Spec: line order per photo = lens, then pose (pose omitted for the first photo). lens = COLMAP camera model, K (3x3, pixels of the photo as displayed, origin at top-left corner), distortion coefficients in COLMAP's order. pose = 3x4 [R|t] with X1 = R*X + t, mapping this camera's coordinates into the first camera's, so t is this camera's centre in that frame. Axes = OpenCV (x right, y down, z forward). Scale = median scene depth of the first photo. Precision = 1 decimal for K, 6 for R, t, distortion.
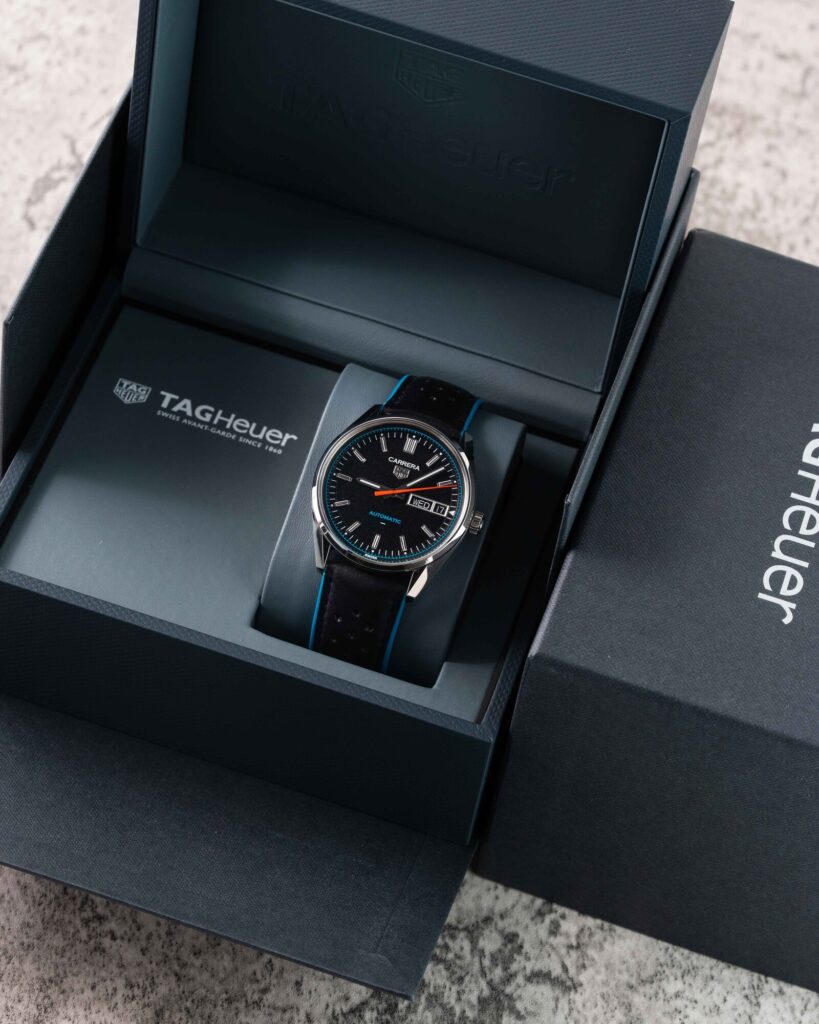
lens RADIAL K [[4465.0, 0, 409.2], [0, 4465.0, 511.4], [0, 0, 1]] dist [0.067479, 0.000000]
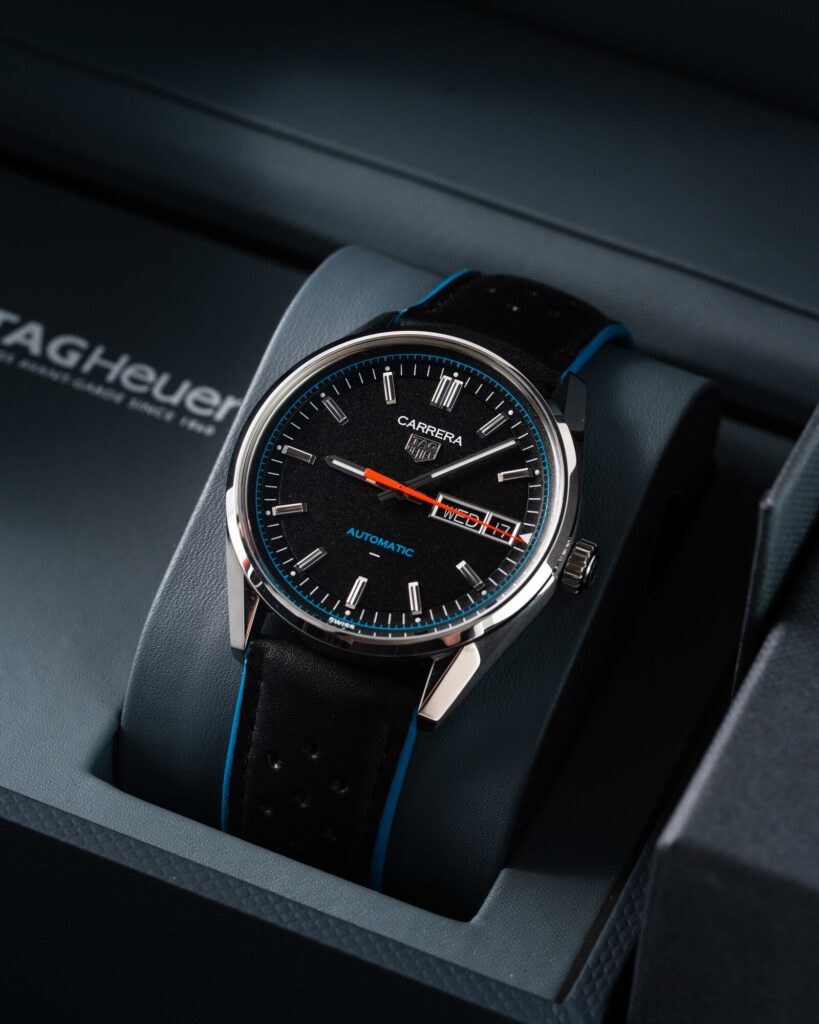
lens RADIAL K [[4465.0, 0, 410.5], [0, 4465.0, 513.3], [0, 0, 1]] dist [0.067479, 0.000000]
pose [[0.992381, 0.037551, -0.117345, 0.051221], [-0.048845, 0.994287, -0.094908, 0.041630], [0.113111, 0.099916, 0.988546, 0.543707]]
